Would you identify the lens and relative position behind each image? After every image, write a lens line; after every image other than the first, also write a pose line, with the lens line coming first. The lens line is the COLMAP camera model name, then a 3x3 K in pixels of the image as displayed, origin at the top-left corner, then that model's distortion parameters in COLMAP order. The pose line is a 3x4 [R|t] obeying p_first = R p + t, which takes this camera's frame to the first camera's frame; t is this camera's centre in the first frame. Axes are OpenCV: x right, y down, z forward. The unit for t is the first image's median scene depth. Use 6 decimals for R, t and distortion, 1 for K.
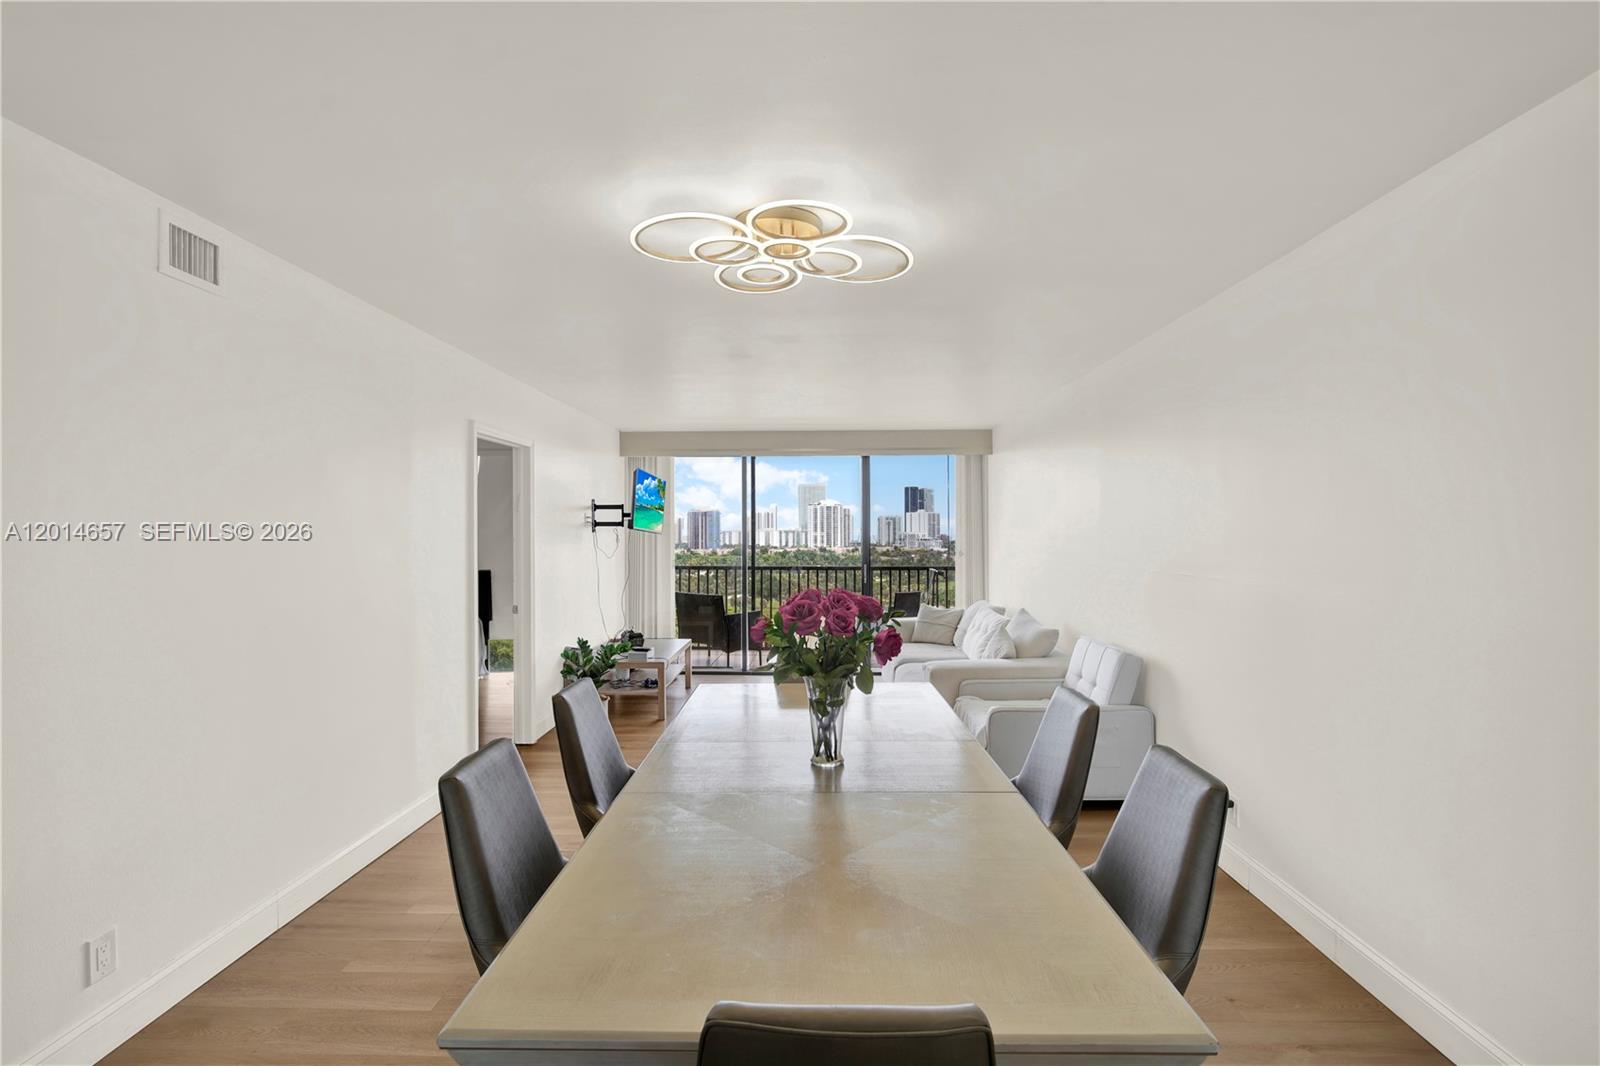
lens RADIAL K [[709.4, 0, 808.4], [0, 709.4, 525.0], [0, 0, 1]] dist [-0.007521, -0.000607]
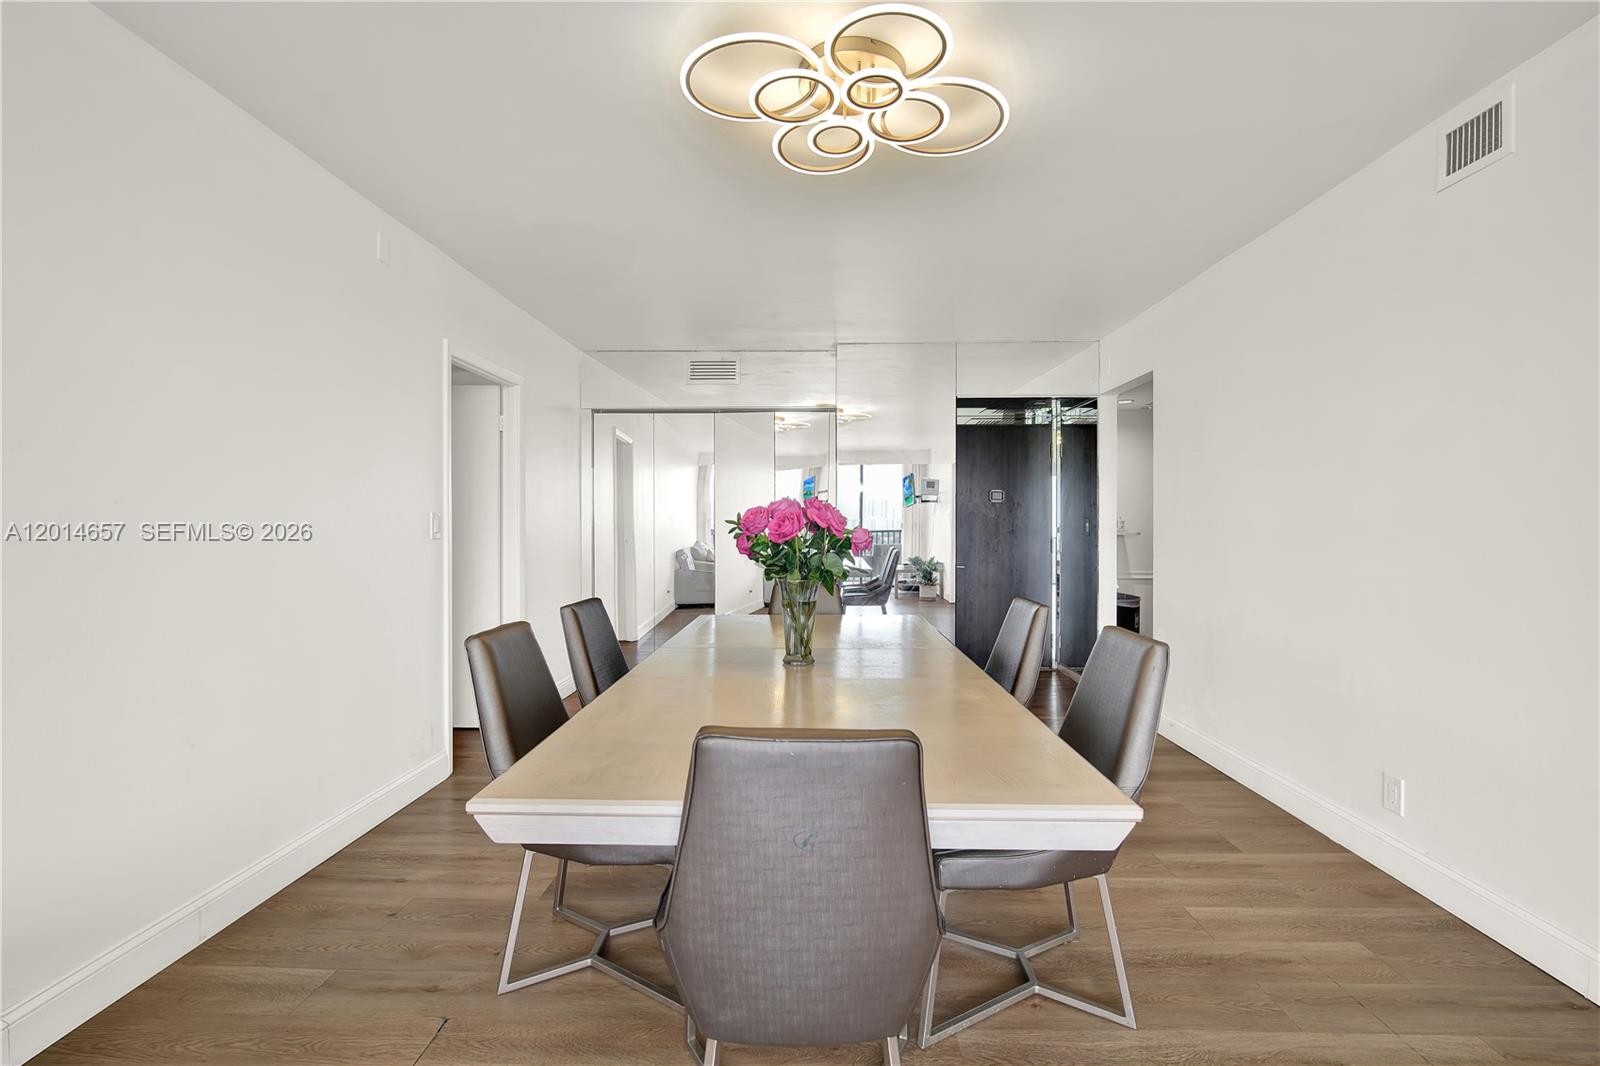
lens RADIAL K [[708.9, 0, 803.5], [0, 708.9, 537.6], [0, 0, 1]] dist [-0.006215, -0.000664]
pose [[-0.999866, 0.002187, 0.016209, 0.000699], [0.002270, 0.999984, 0.005096, 0.060134], [-0.016197, 0.005133, -0.999856, 0.859302]]
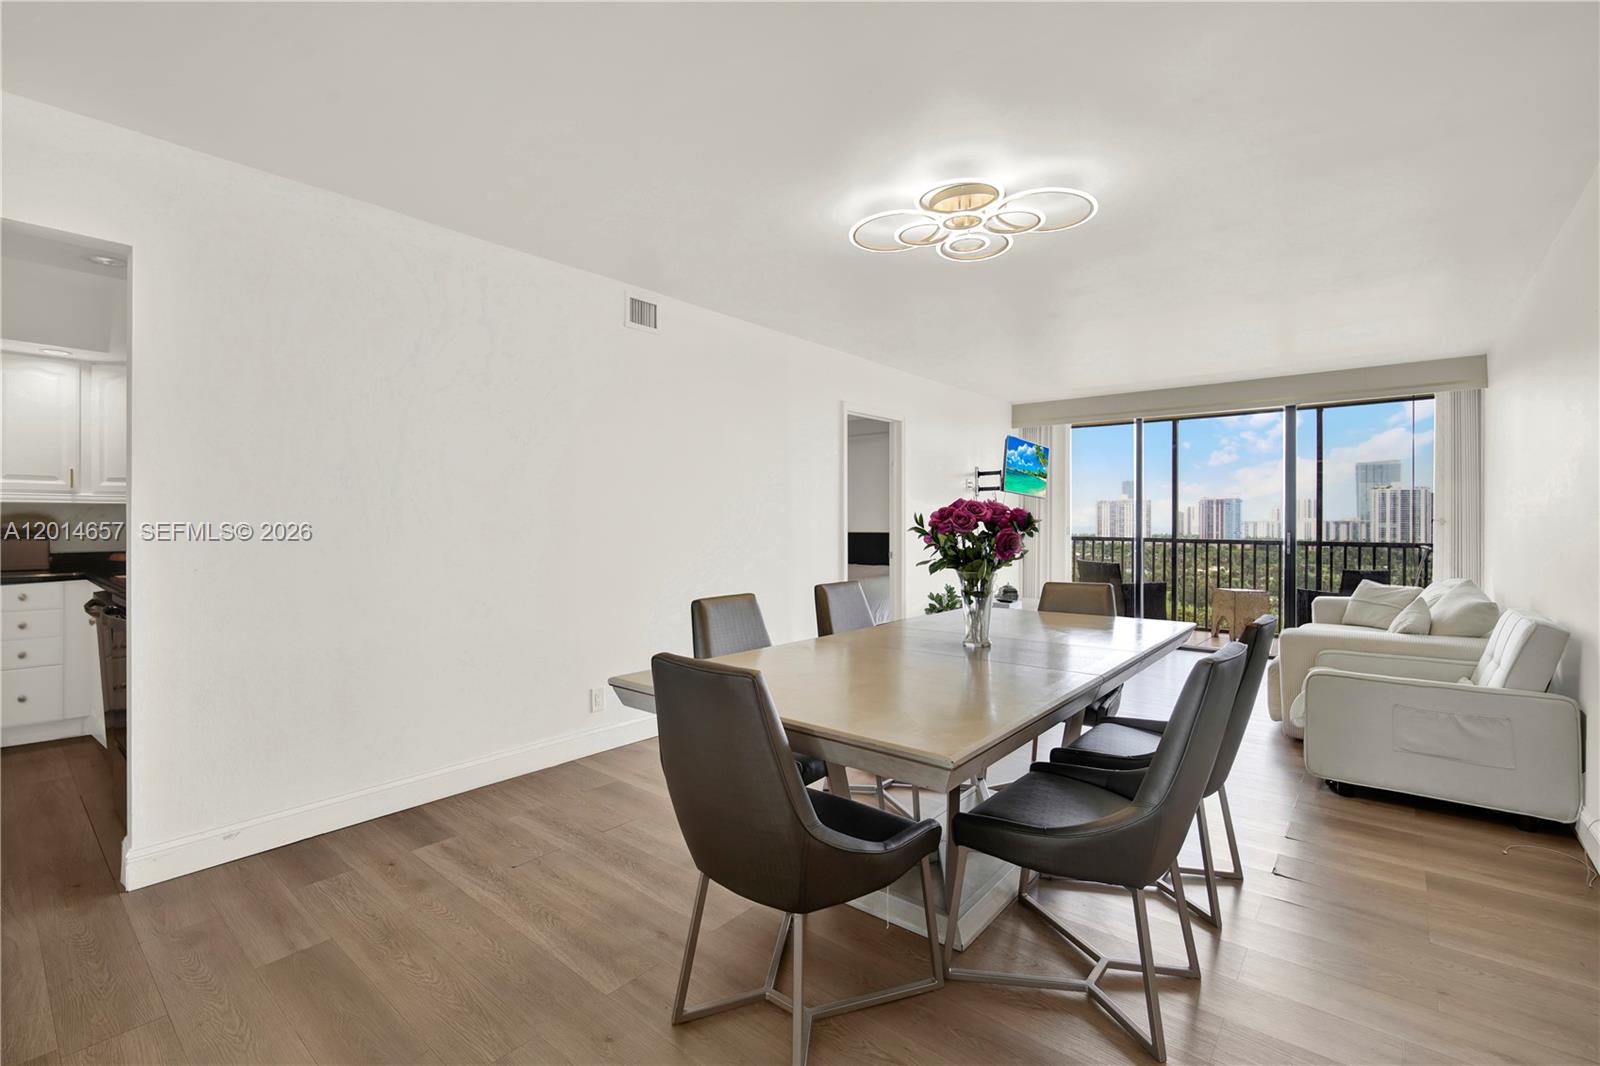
lens RADIAL K [[709.4, 0, 808.4], [0, 709.4, 525.0], [0, 0, 1]] dist [-0.007521, -0.000607]
pose [[0.781983, 0.006980, -0.623261, 0.229441], [0.001891, 0.999906, 0.013571, 0.048356], [0.623297, -0.011791, 0.781896, -0.045492]]
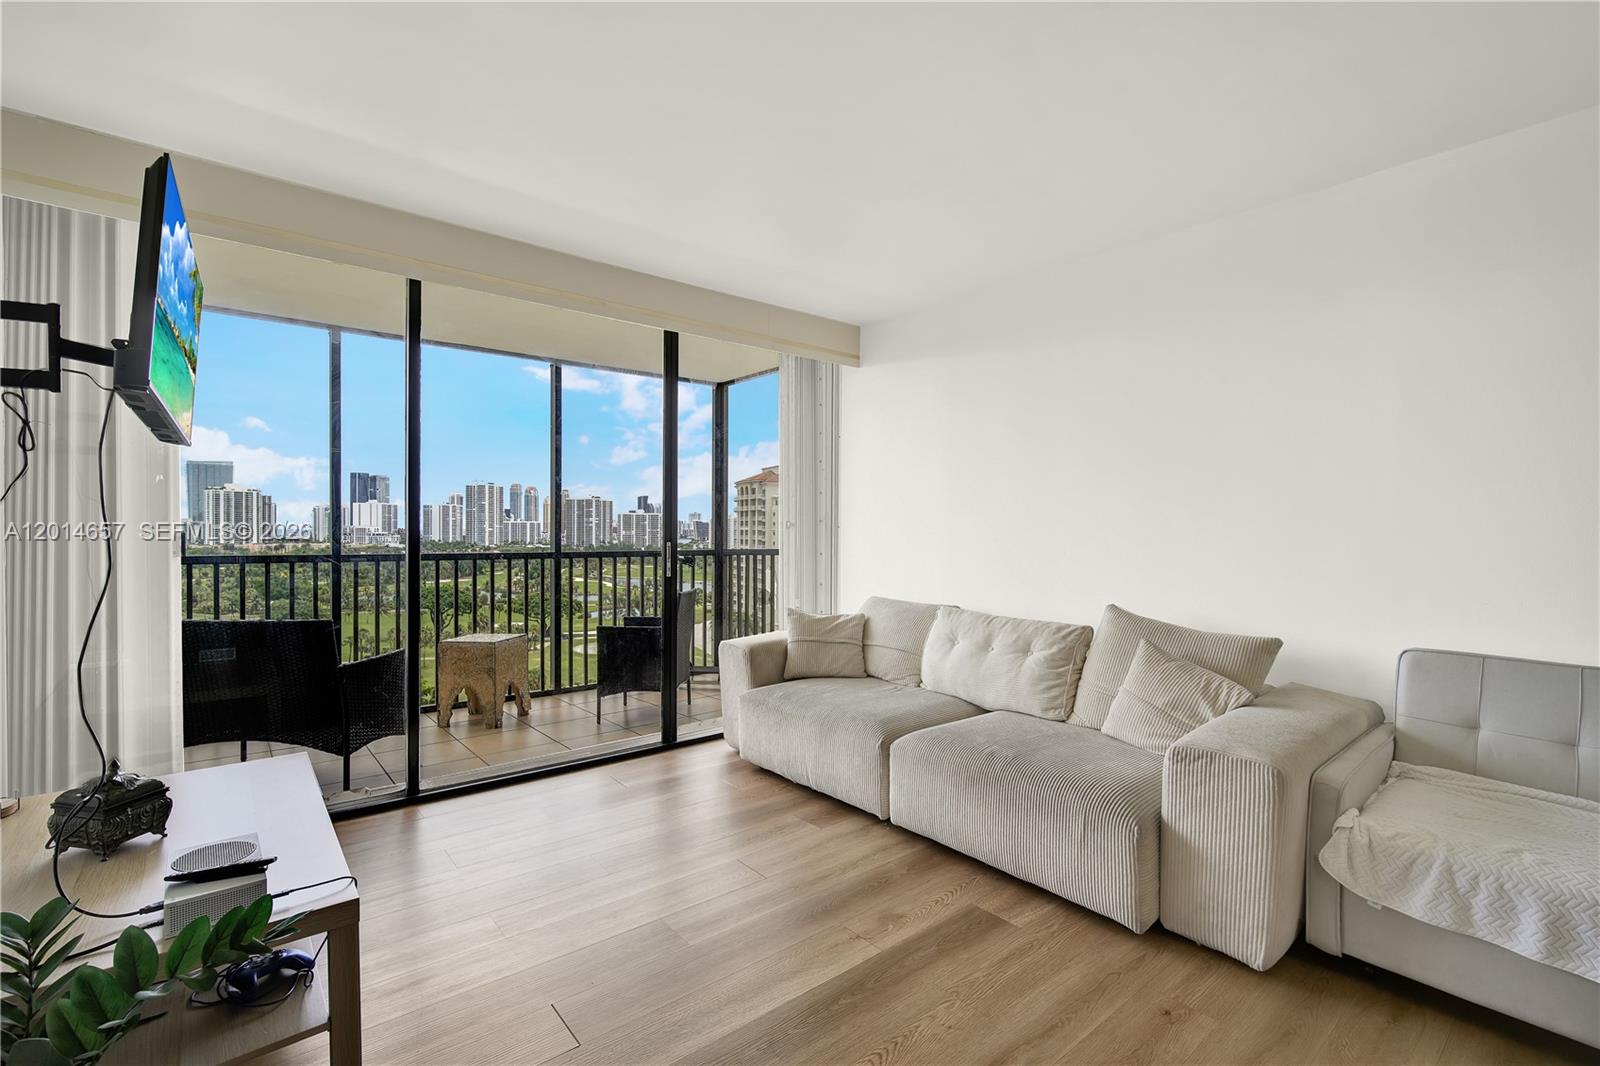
lens RADIAL K [[708.9, 0, 803.5], [0, 708.9, 537.6], [0, 0, 1]] dist [-0.006215, -0.000664]
pose [[0.762641, -0.002163, 0.646819, -0.268995], [-0.014139, 0.999700, 0.020014, 0.057678], [-0.646668, -0.024409, 0.762381, 0.765442]]
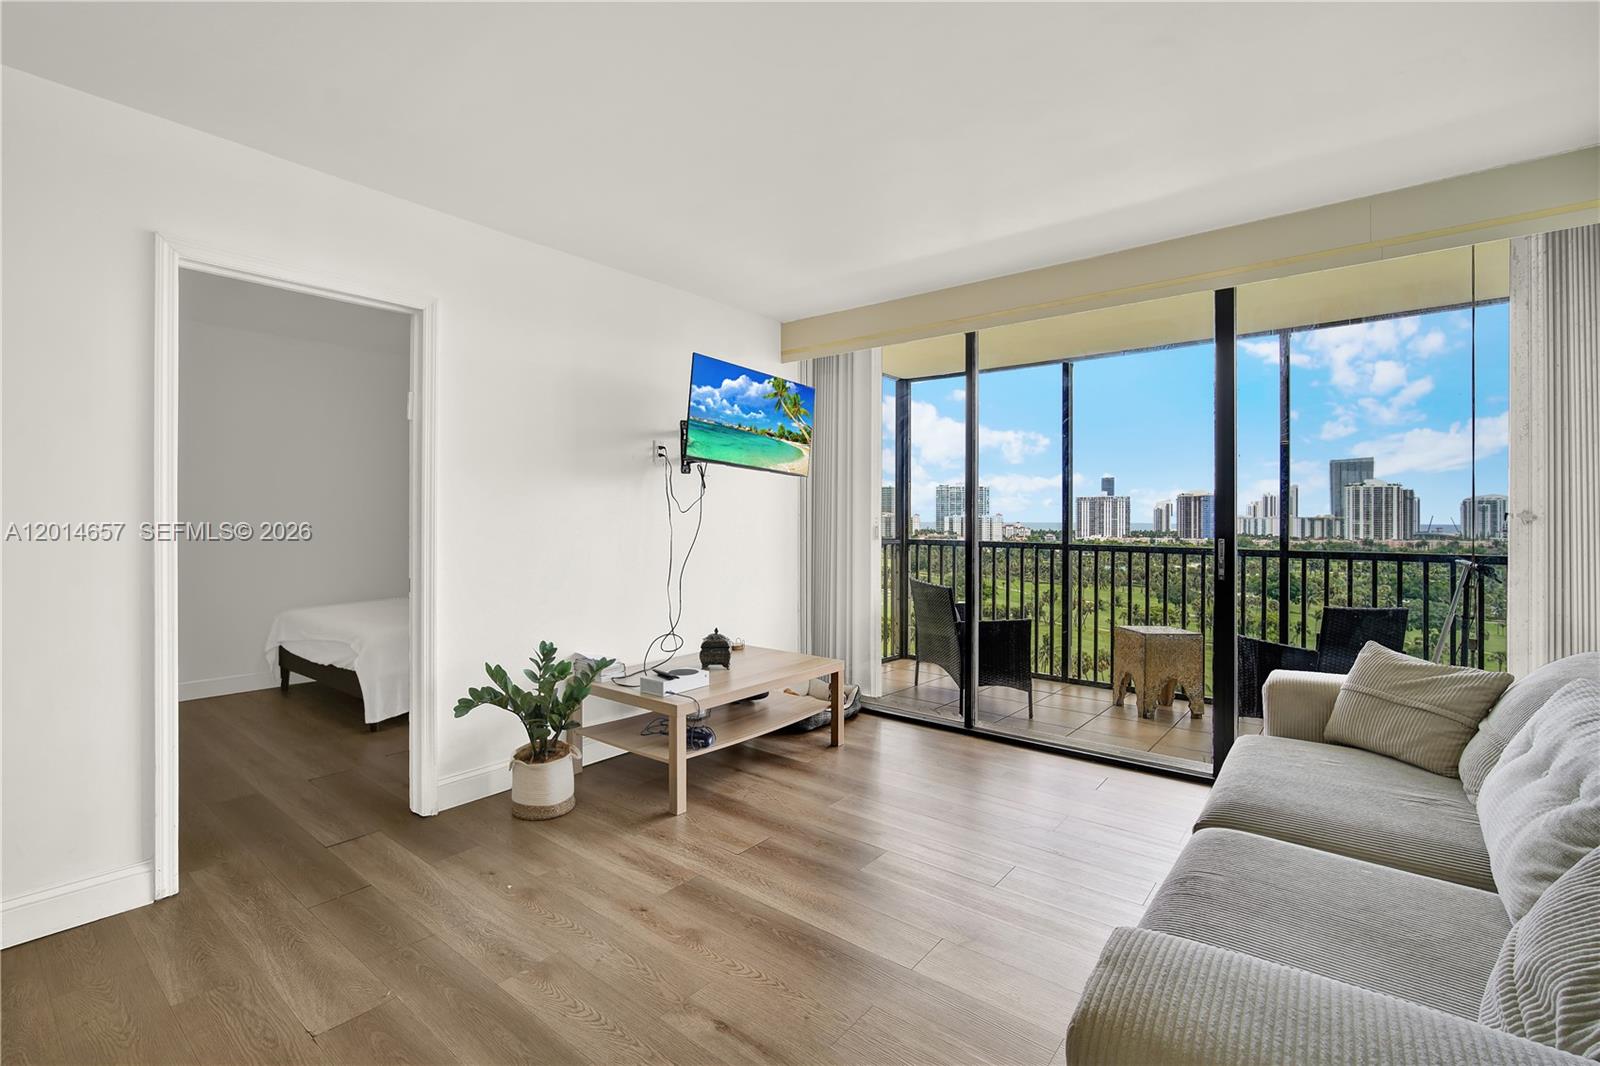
lens RADIAL K [[711.4, 0, 810.0], [0, 711.4, 518.1], [0, 0, 1]] dist [-0.002030, 0.000027]
pose [[0.798853, 0.003436, -0.601516, 0.205807], [0.001977, 0.999963, 0.008338, 0.055008], [0.601523, -0.007850, 0.798817, 0.704510]]
